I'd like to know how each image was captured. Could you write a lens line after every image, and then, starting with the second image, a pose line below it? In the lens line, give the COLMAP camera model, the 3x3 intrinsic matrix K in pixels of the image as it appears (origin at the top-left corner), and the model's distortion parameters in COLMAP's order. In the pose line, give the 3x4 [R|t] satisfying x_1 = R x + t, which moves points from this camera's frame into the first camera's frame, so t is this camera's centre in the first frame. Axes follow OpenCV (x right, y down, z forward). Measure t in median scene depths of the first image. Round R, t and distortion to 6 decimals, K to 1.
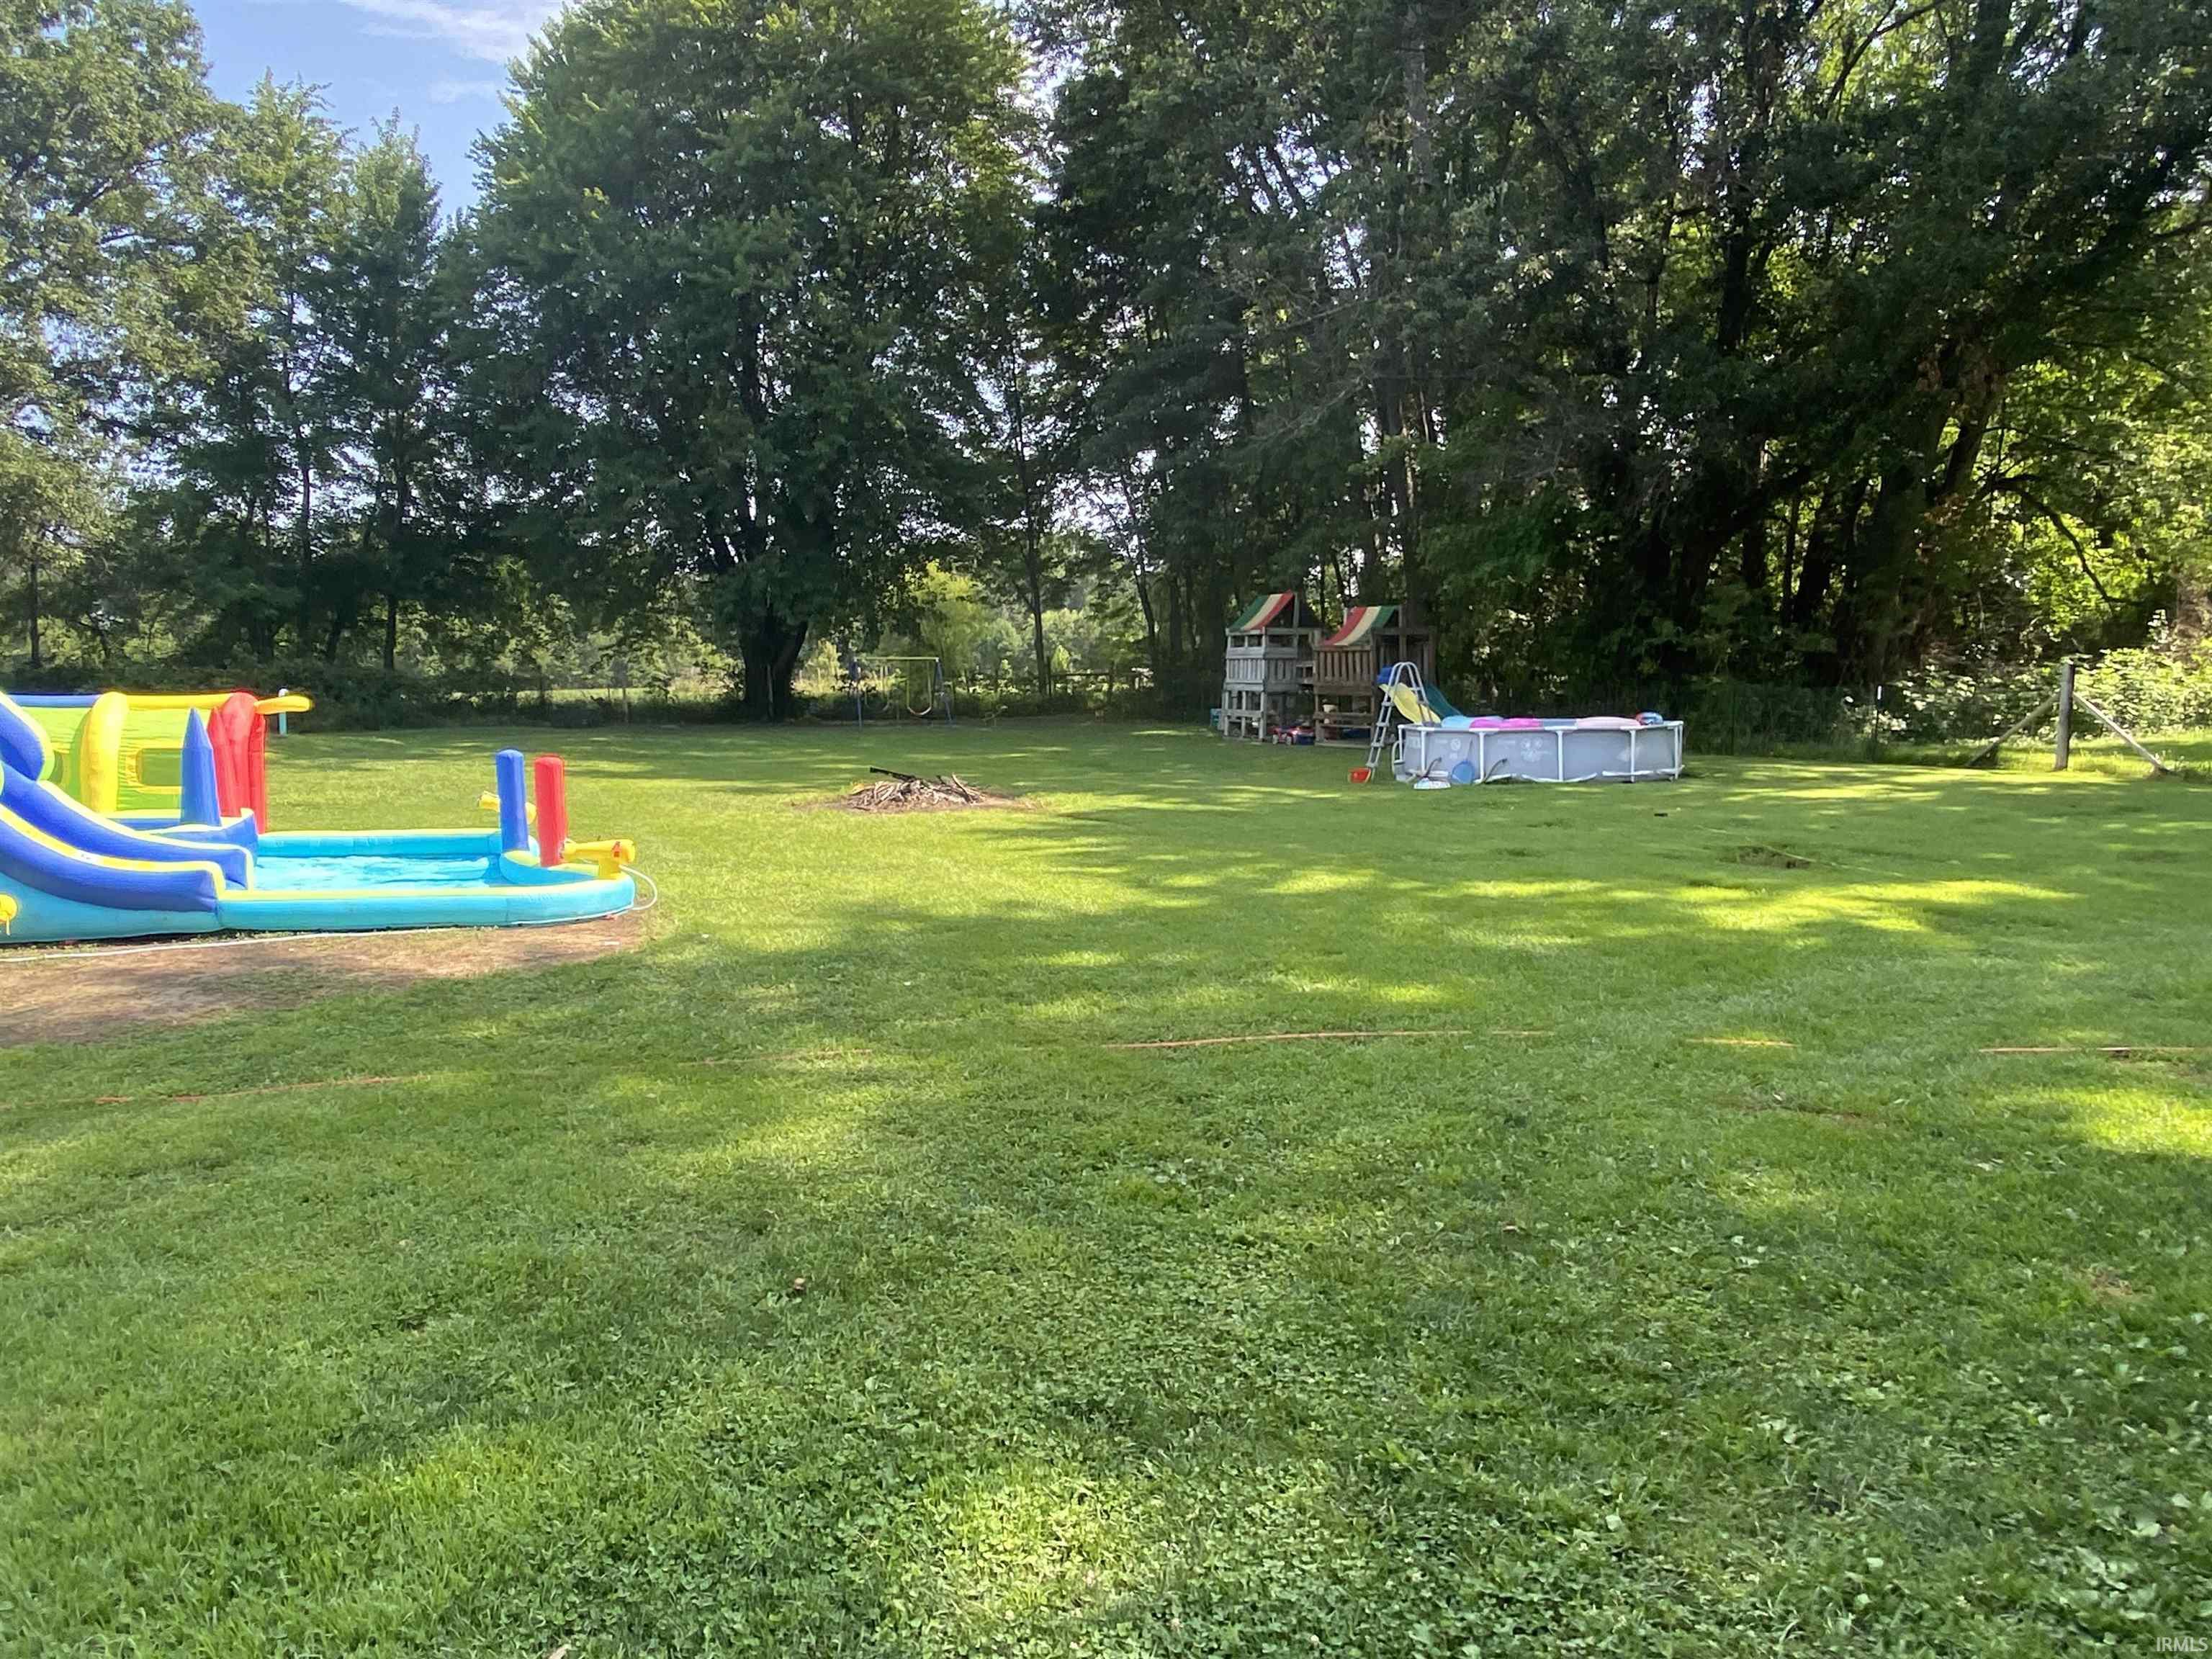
lens RADIAL K [[1512.0, 0, 1056.1], [0, 1512.0, 848.3], [0, 0, 1]] dist [0.023432, -0.037091]
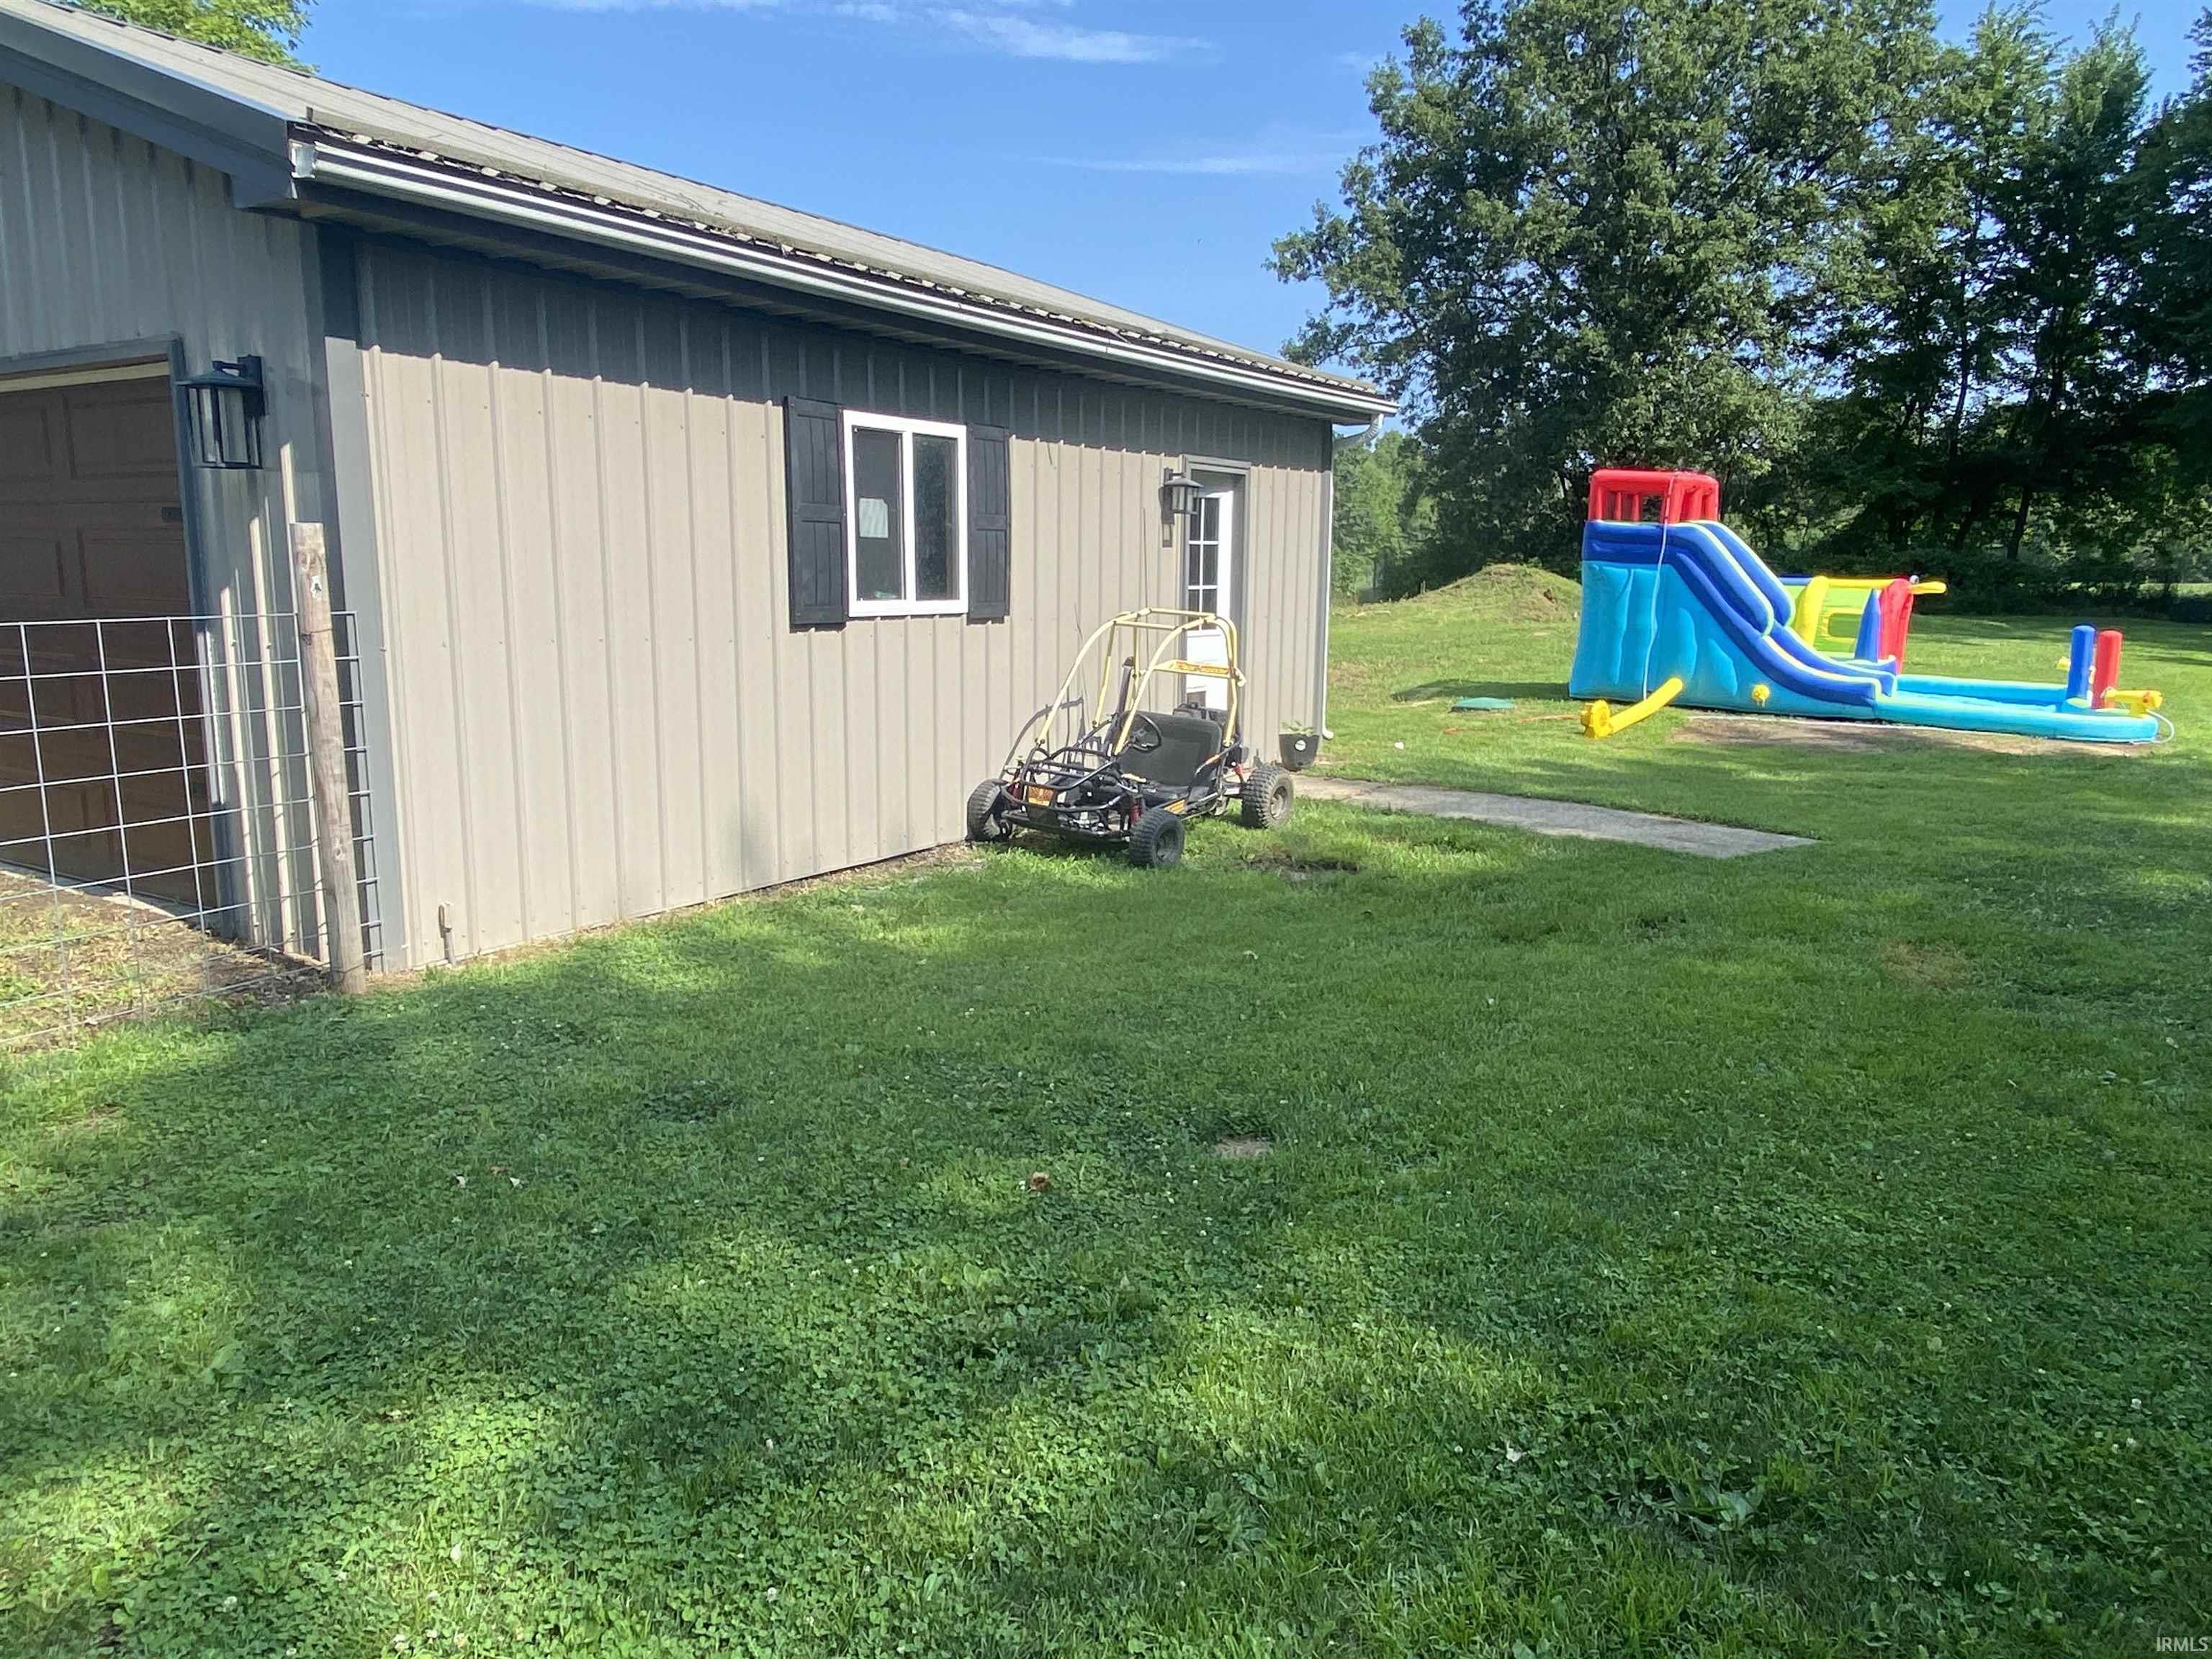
lens RADIAL K [[1512.0, 0, 1106.7], [0, 1512.0, 831.7], [0, 0, 1]] dist [0.023432, -0.037091]
pose [[0.586191, 0.164762, -0.793243, 0.068291], [-0.112649, 0.986168, 0.121589, 0.014341], [0.802303, 0.018084, 0.596643, -0.151084]]
